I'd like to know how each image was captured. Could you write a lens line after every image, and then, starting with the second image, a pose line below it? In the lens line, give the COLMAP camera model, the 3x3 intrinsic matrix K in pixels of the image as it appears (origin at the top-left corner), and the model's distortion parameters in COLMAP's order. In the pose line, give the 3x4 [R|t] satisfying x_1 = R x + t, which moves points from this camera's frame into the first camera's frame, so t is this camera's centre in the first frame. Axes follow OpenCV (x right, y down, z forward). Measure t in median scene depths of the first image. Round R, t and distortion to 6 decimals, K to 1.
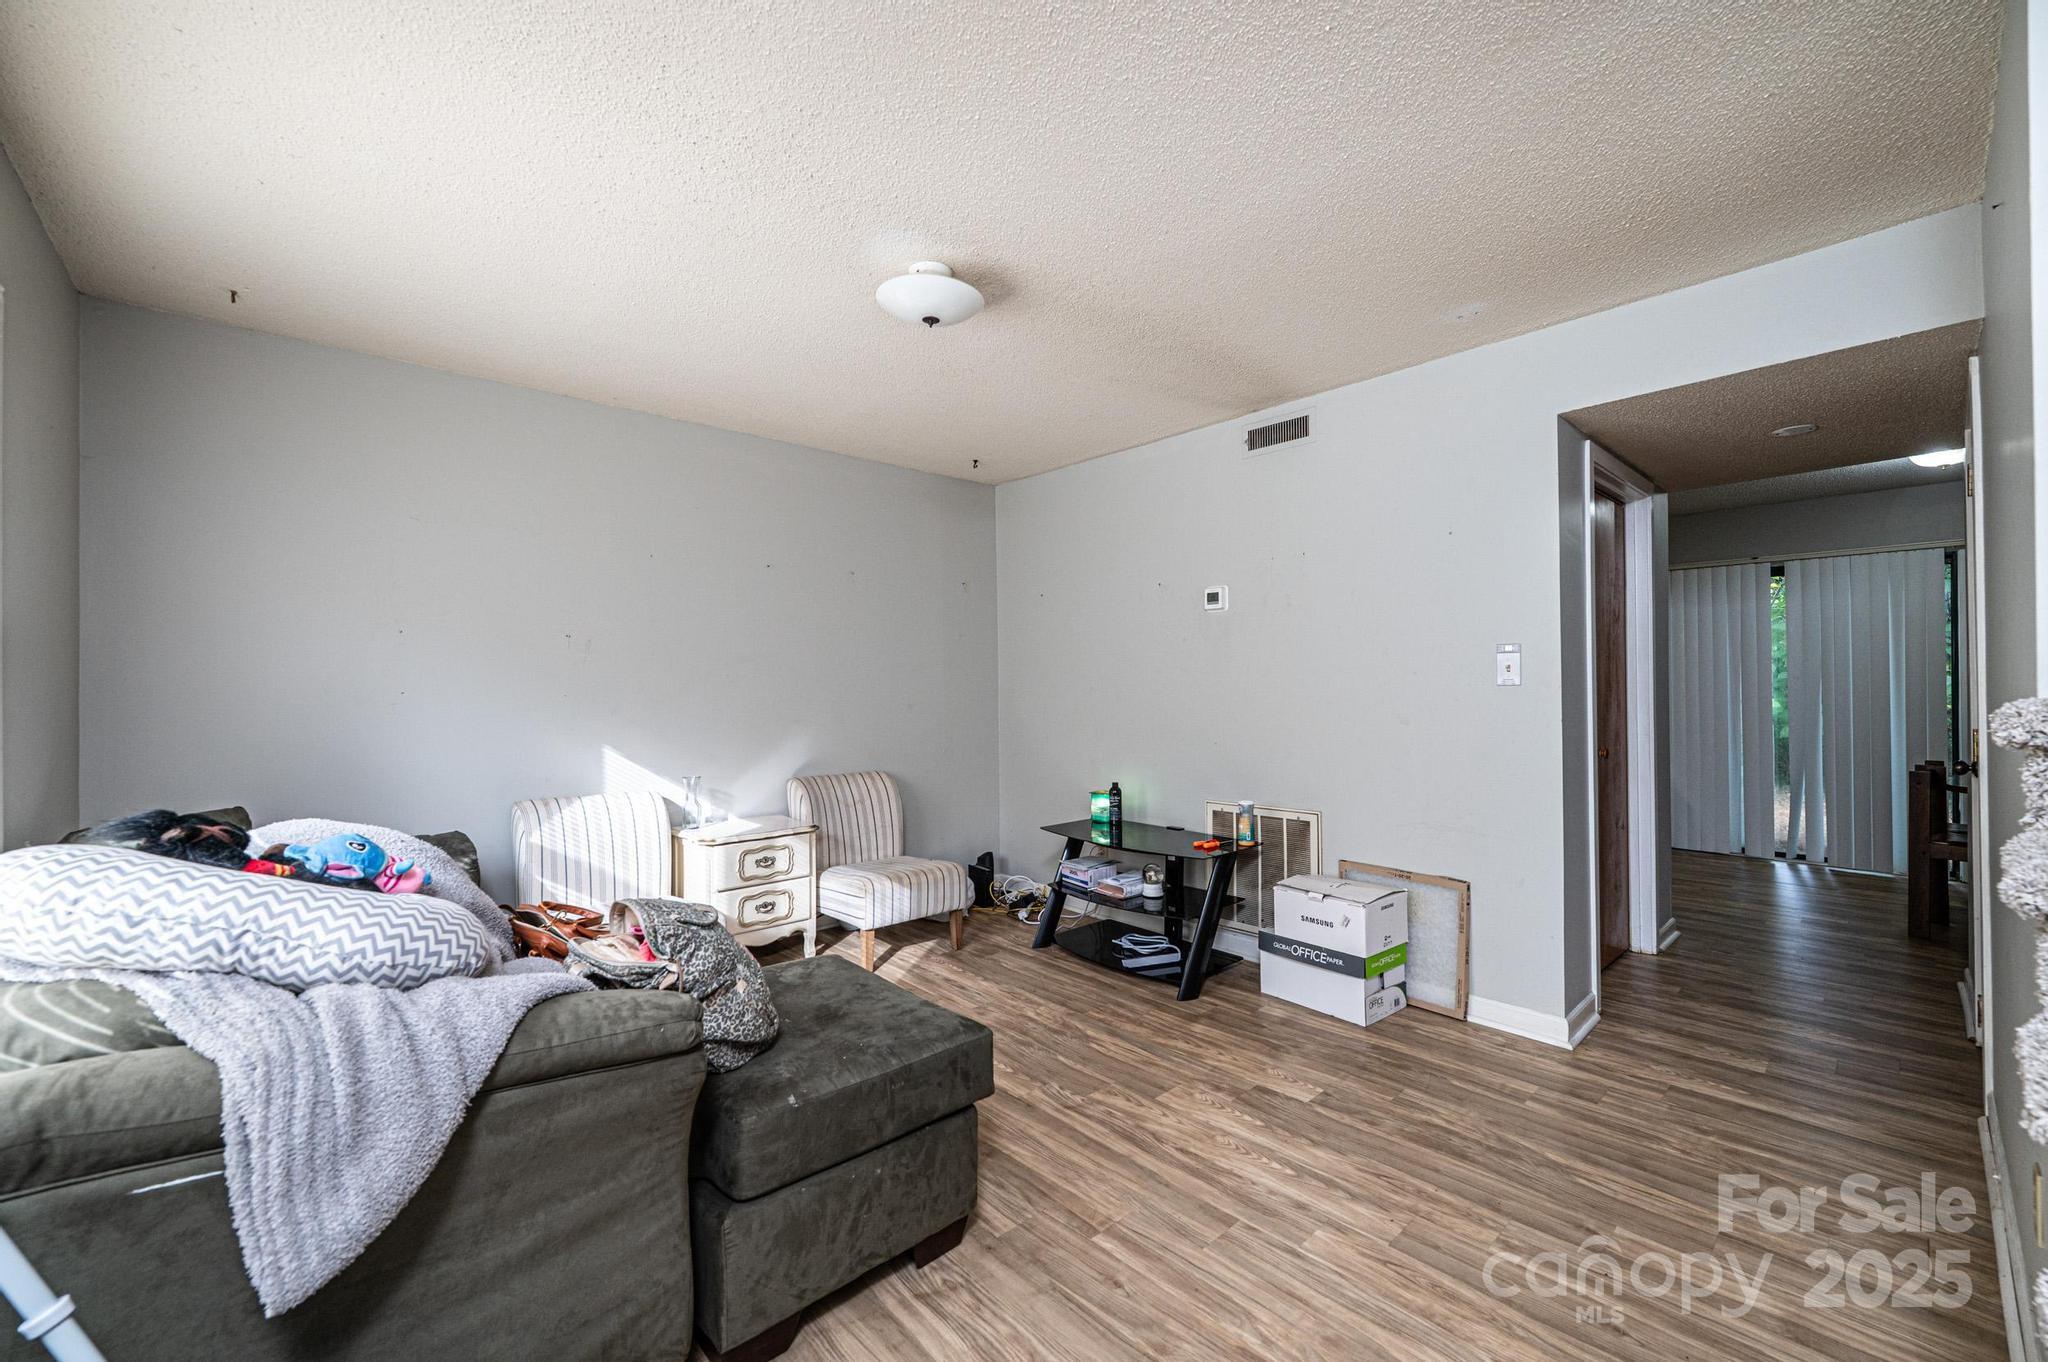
lens RADIAL K [[809.0, 0, 1028.7], [0, 809.0, 674.8], [0, 0, 1]] dist [-0.006676, -0.000056]
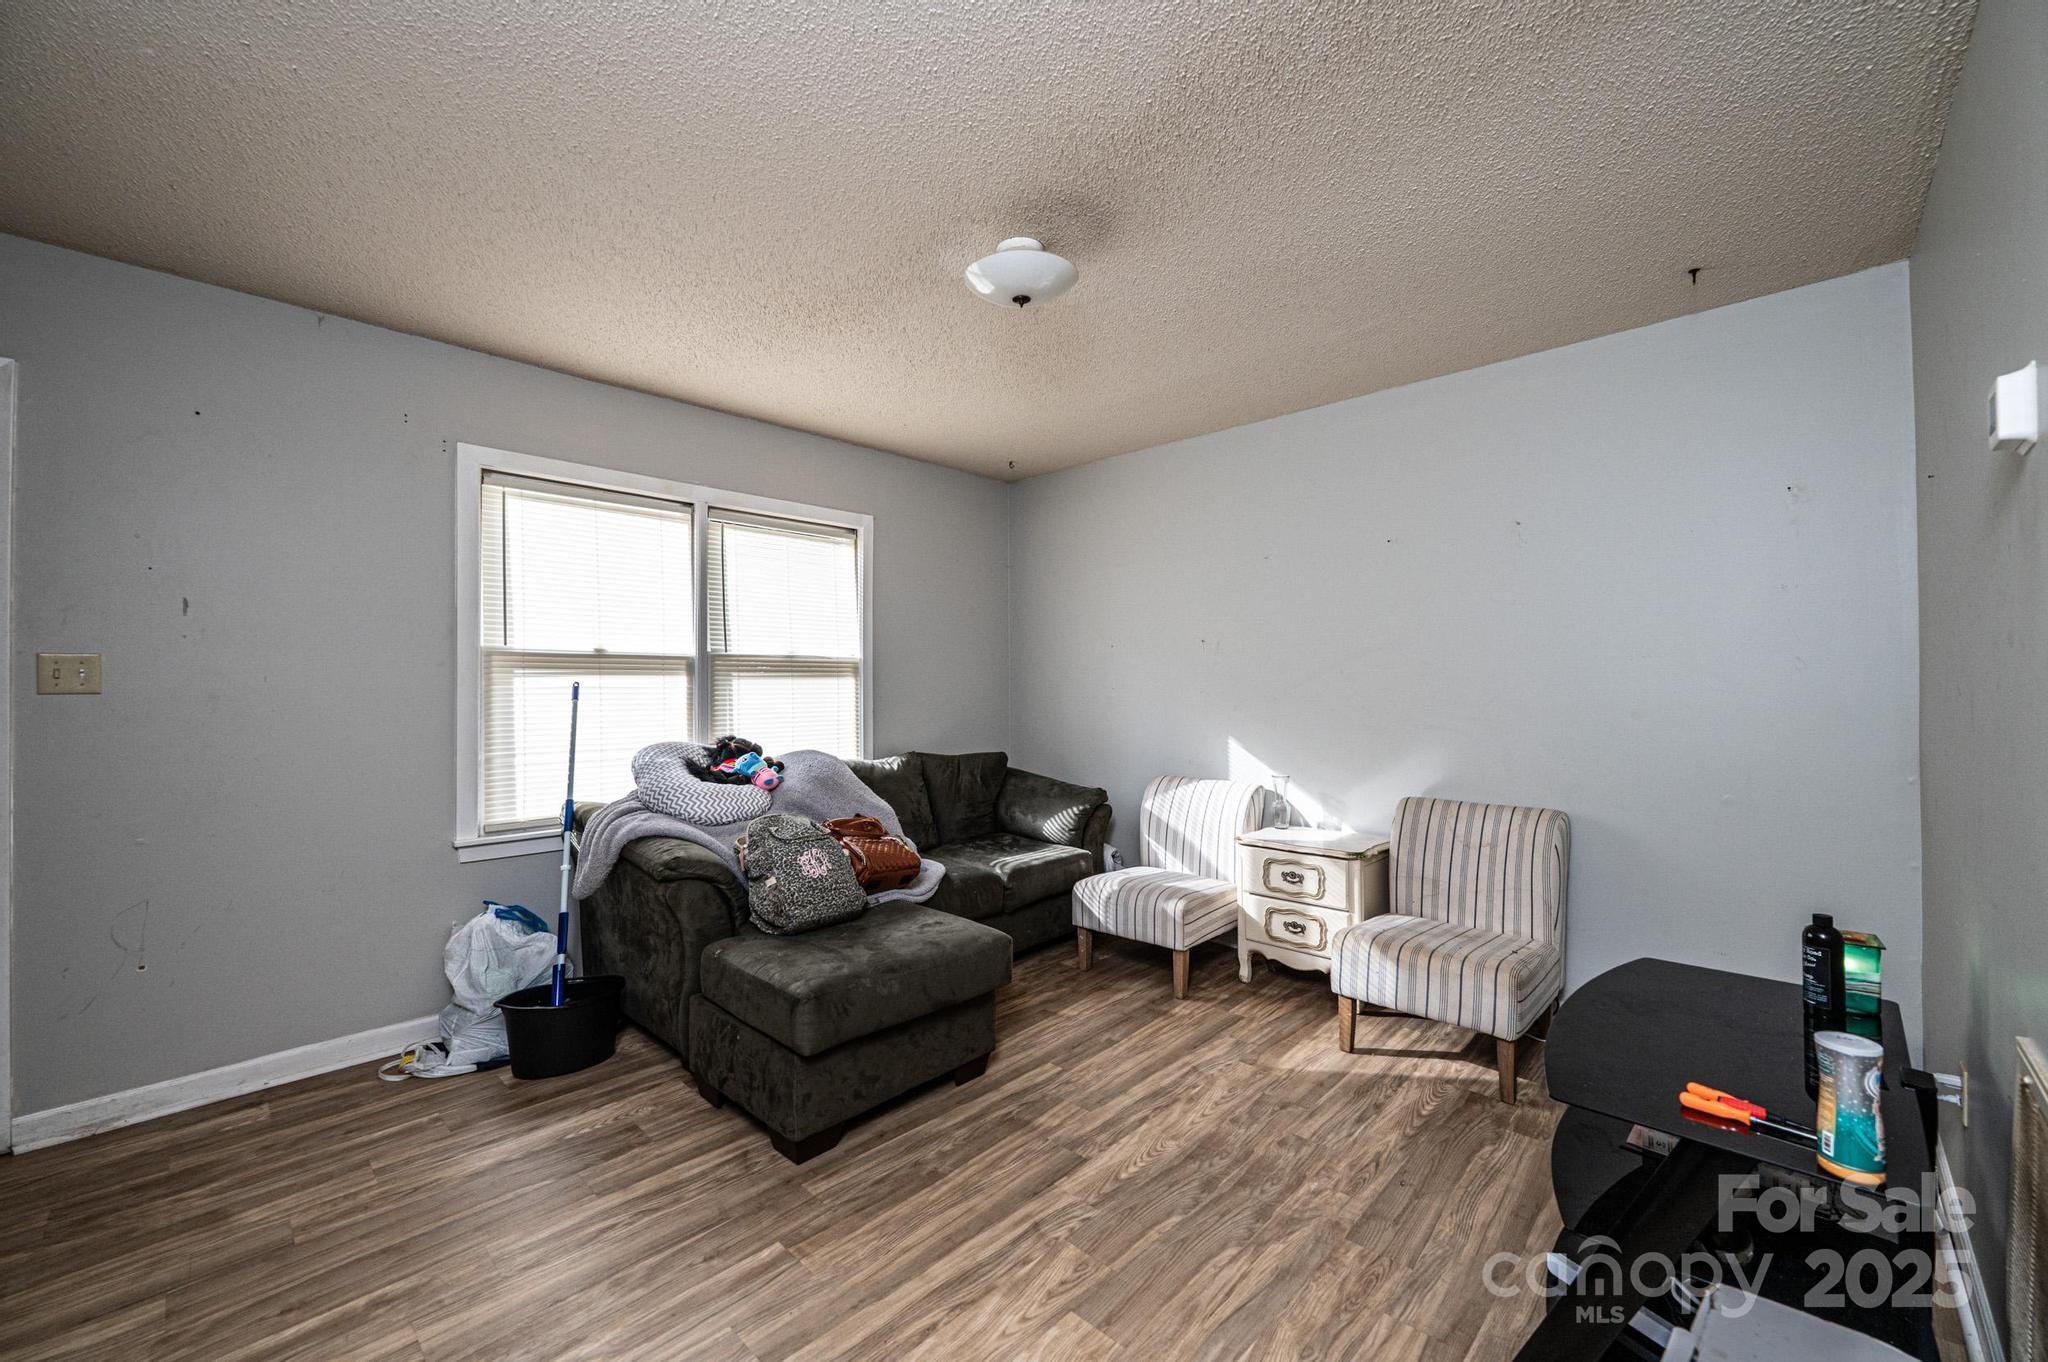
lens RADIAL K [[821.8, 0, 1024.9], [0, 821.8, 682.4], [0, 0, 1]] dist [0.000385, 0.000074]
pose [[0.067291, 0.002698, -0.997730, 0.582992], [0.017413, 0.999841, 0.003878, 0.004300], [0.997581, -0.017634, 0.067233, 0.654302]]
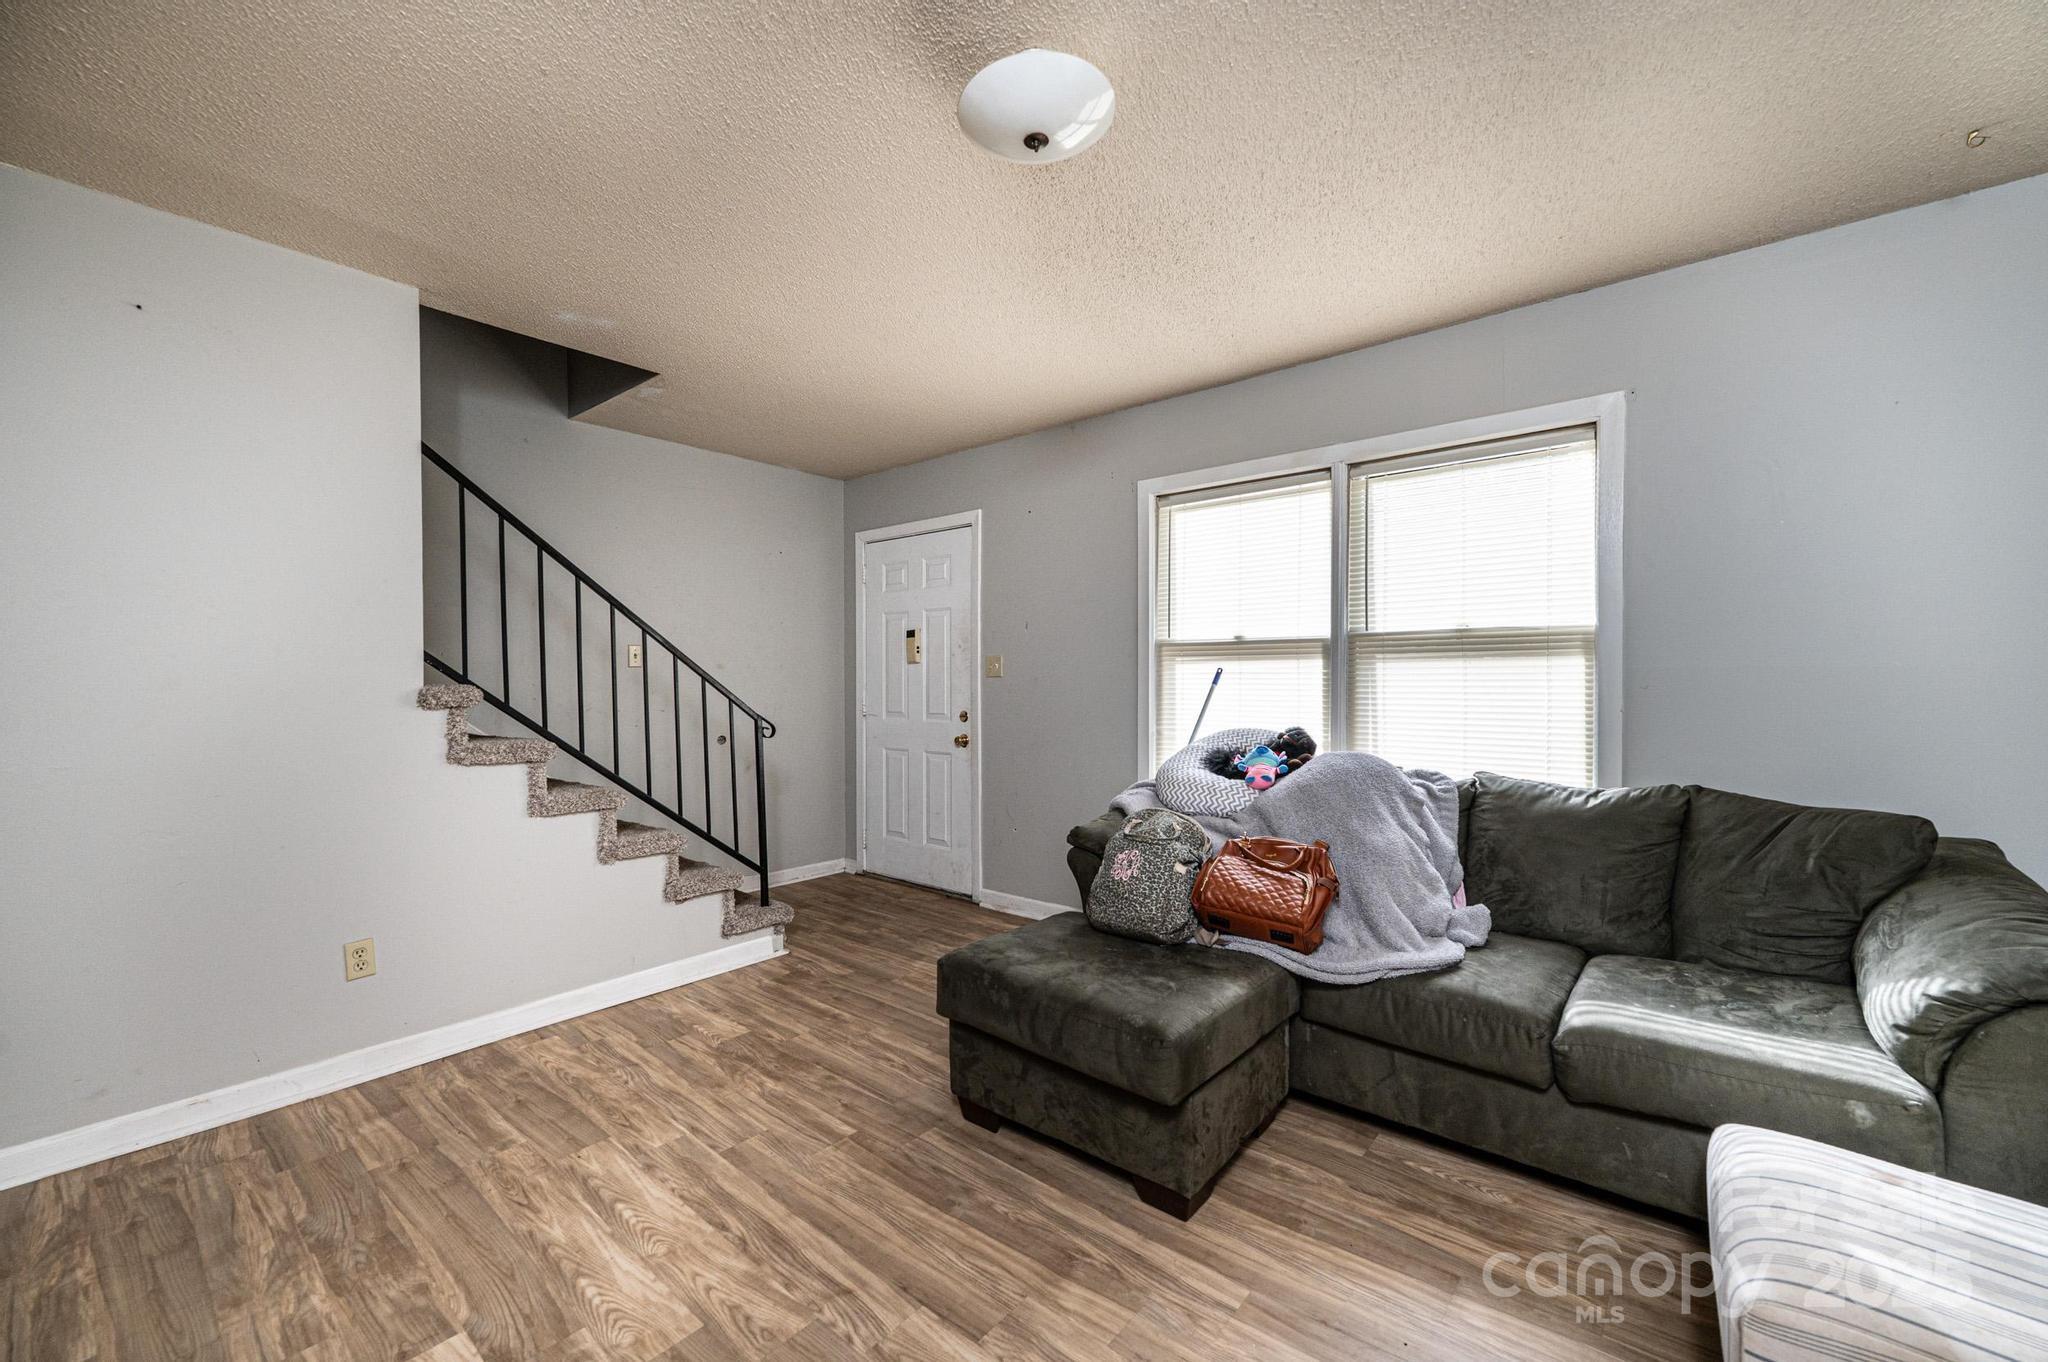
lens RADIAL K [[818.2, 0, 1021.3], [0, 818.2, 685.8], [0, 0, 1]] dist [-0.000193, 0.000049]
pose [[-0.992489, 0.012794, -0.121666, -0.013552], [0.013226, 0.999909, -0.002740, 0.020459], [0.121620, -0.004329, -0.992567, 1.179497]]
